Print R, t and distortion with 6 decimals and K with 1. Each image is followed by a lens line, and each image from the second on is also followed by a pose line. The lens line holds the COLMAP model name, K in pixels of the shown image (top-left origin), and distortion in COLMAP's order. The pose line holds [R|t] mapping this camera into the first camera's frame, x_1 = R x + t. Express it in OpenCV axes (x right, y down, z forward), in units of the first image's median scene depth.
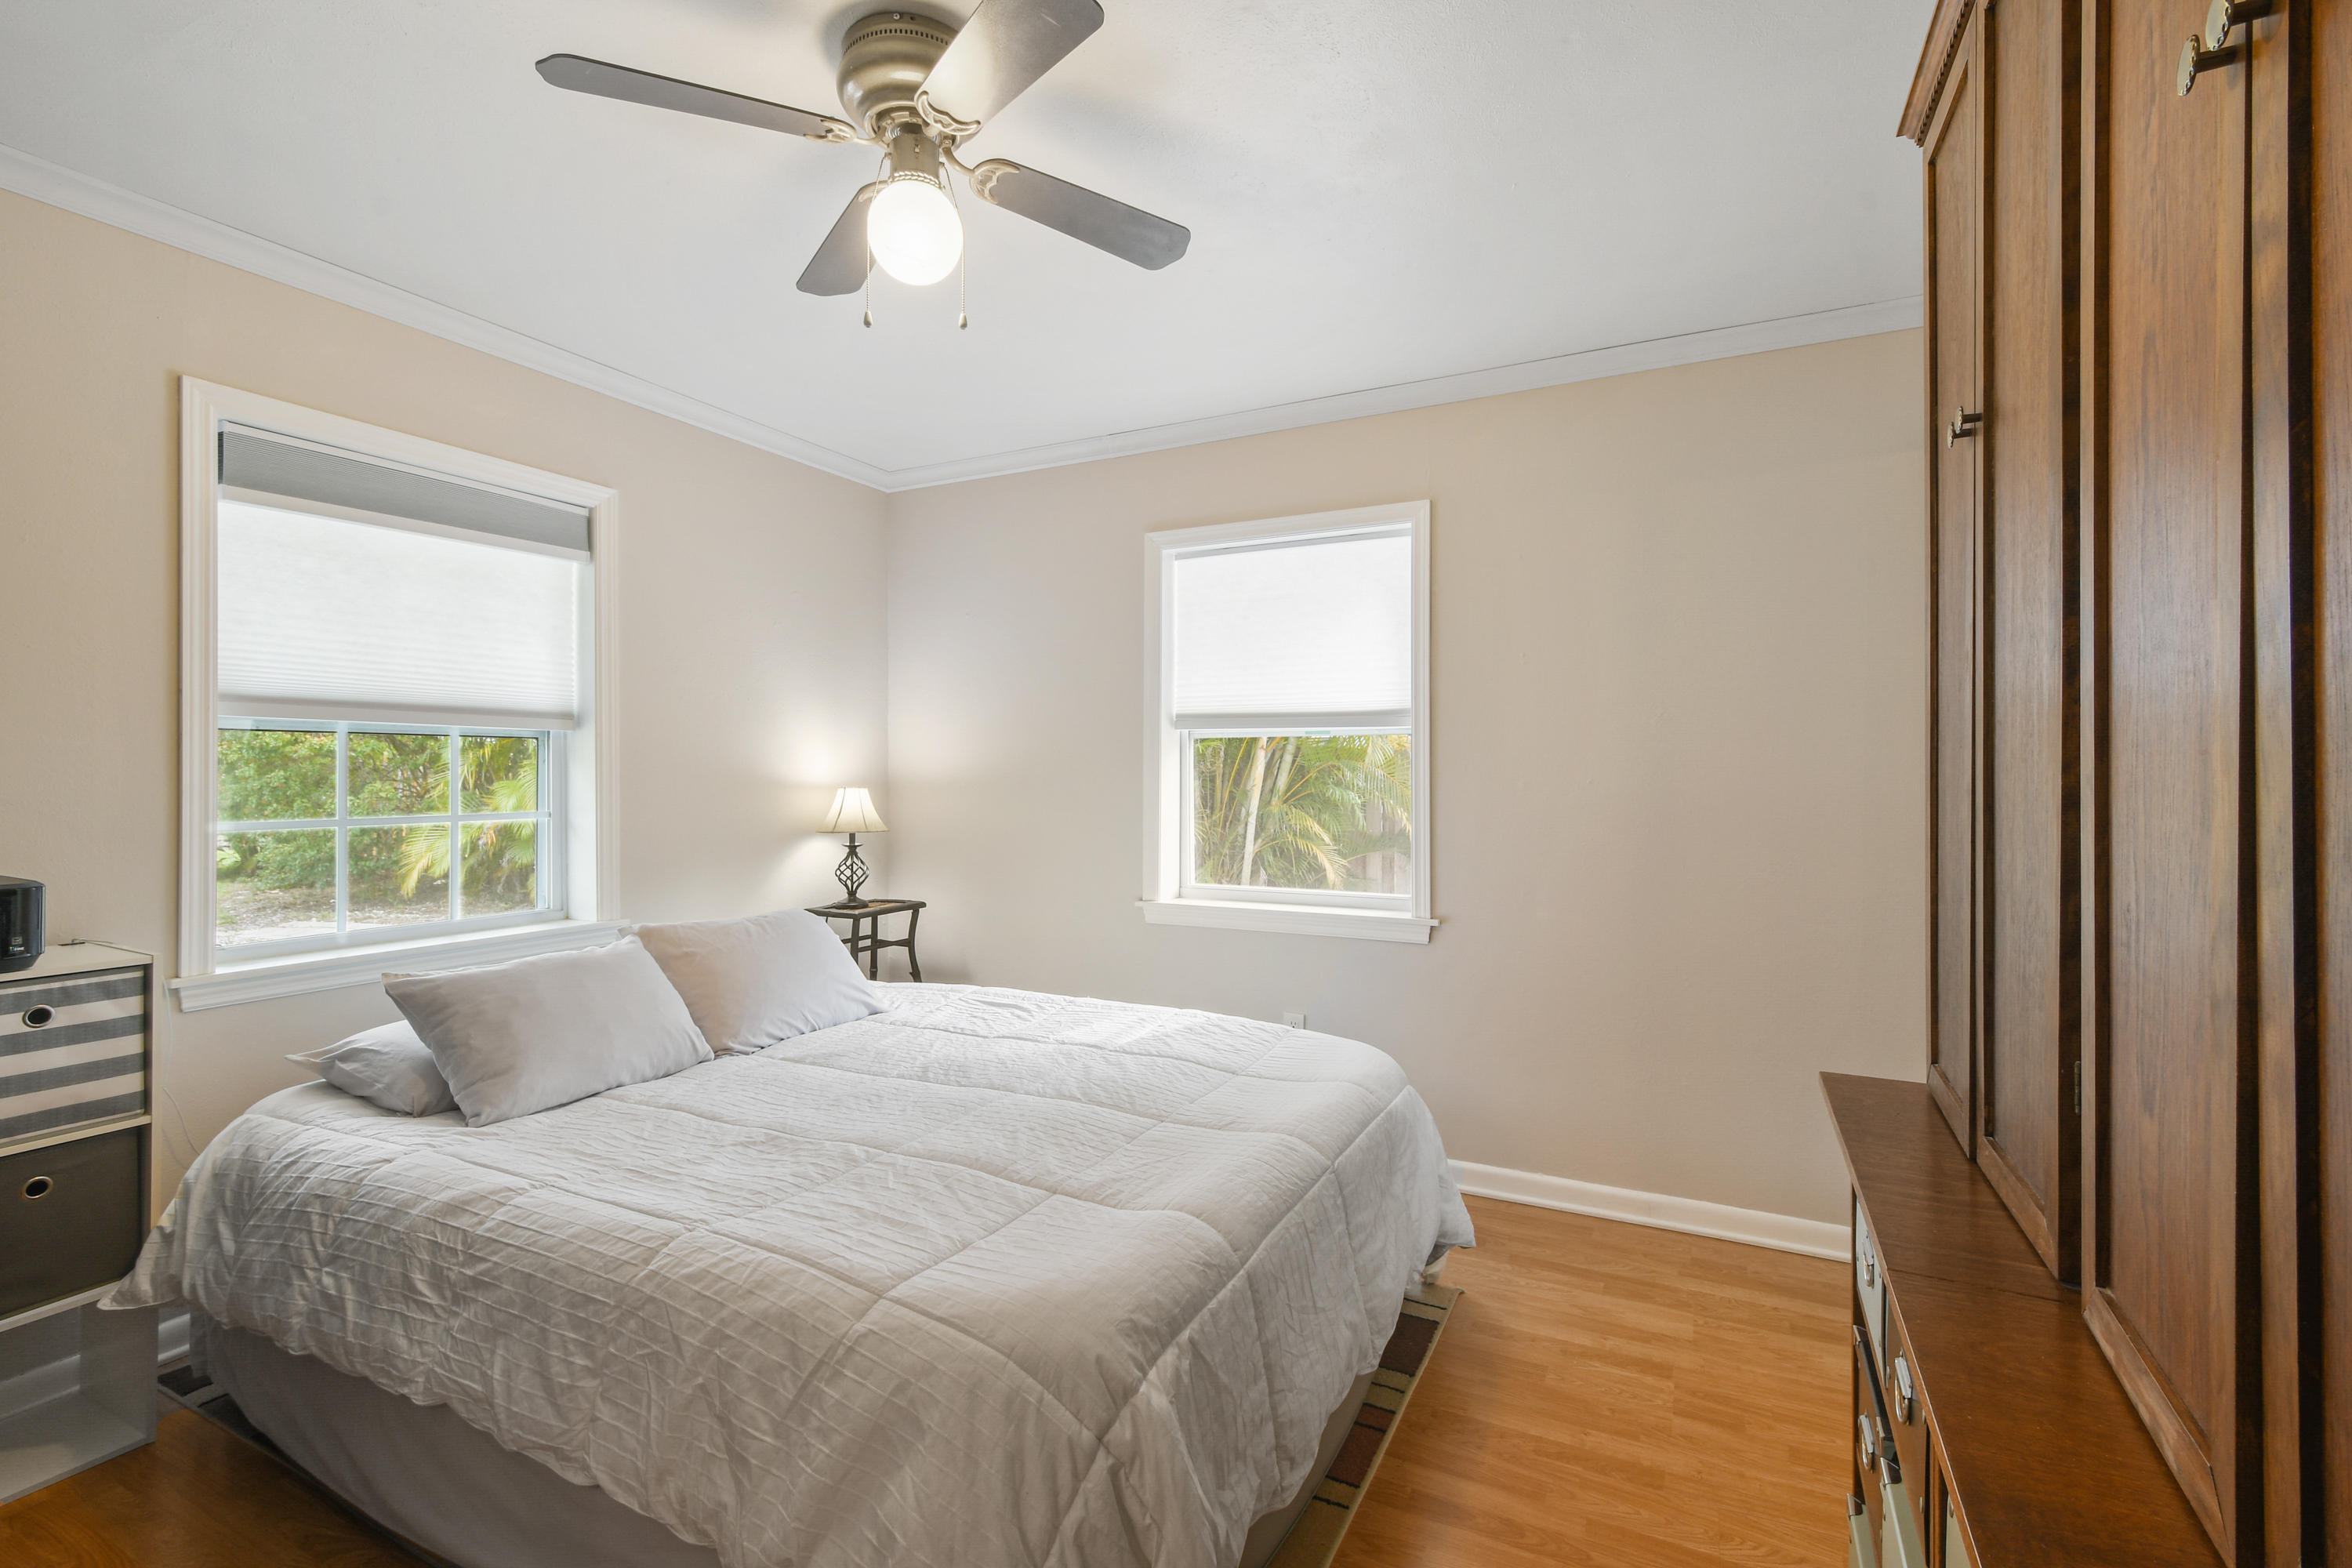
lens RADIAL K [[1036.8, 0, 1174.4], [0, 1036.8, 800.2], [0, 0, 1]] dist [0.004225, 0.000502]
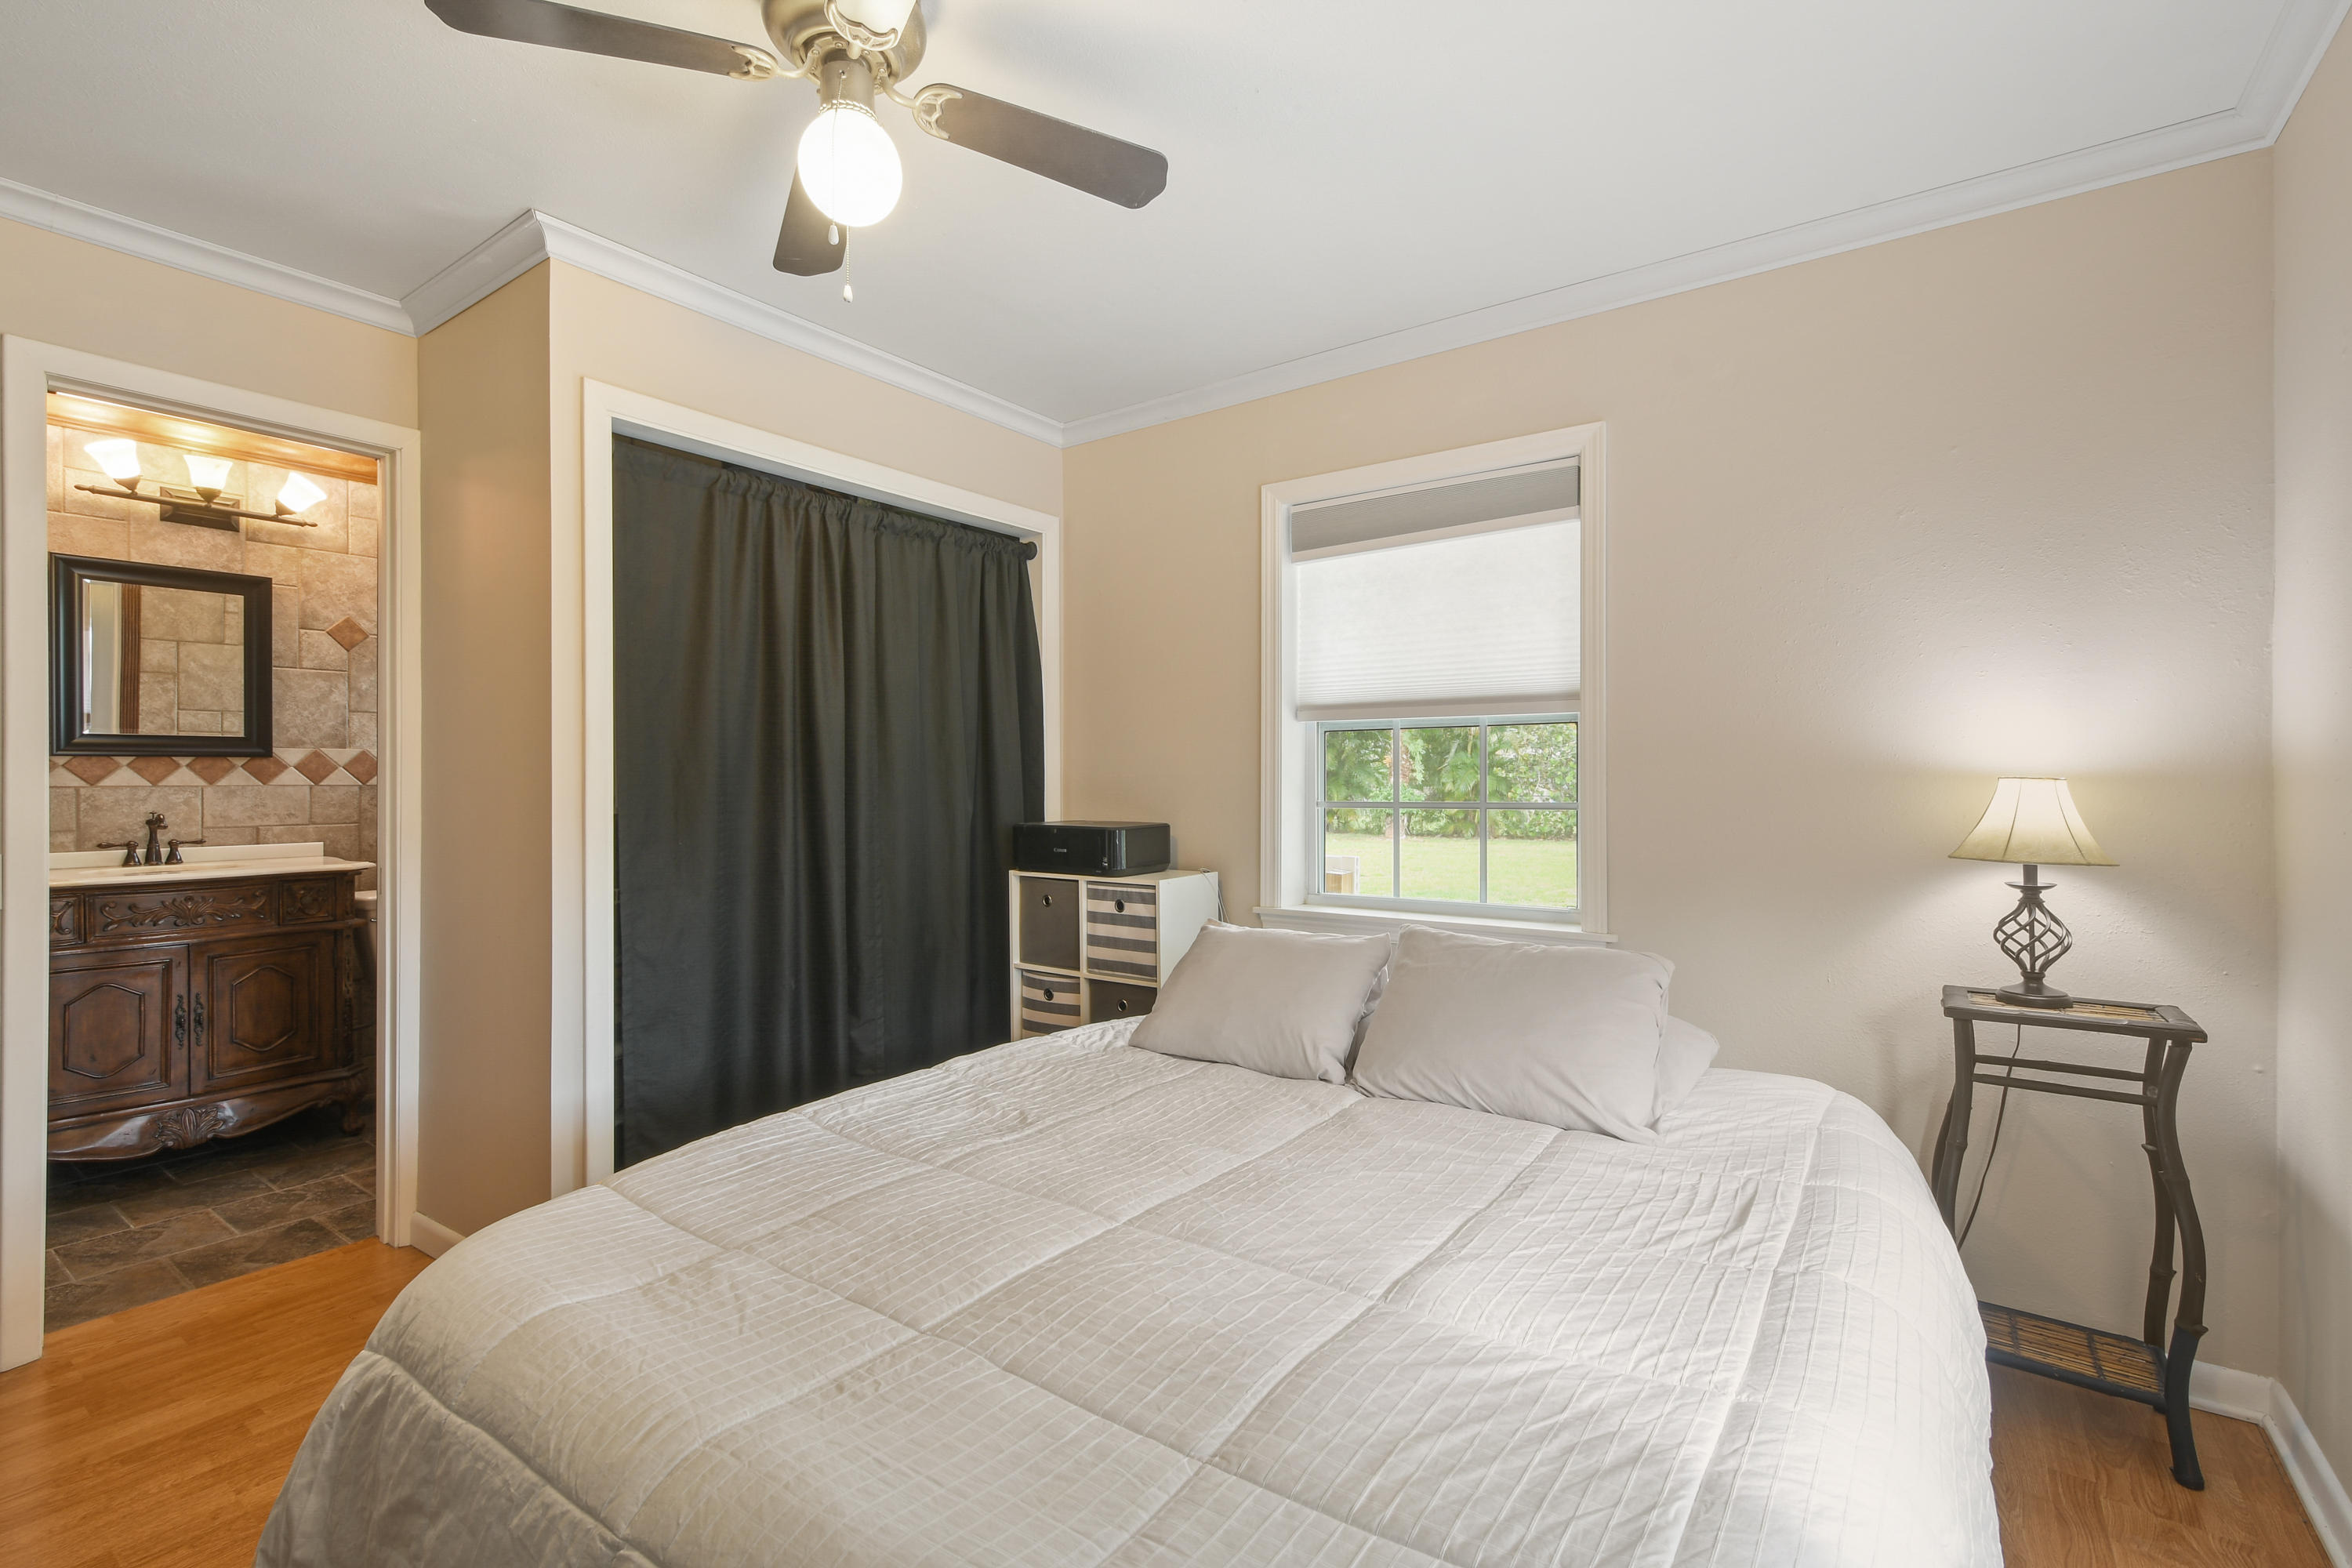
lens RADIAL K [[1036.8, 0, 1174.4], [0, 1036.8, 800.2], [0, 0, 1]] dist [0.004225, 0.000502]
pose [[-0.149786, 0.012834, -0.988635, 0.358848], [-0.024952, 0.999548, 0.016756, 0.001890], [0.988403, 0.027178, -0.149399, 0.827618]]
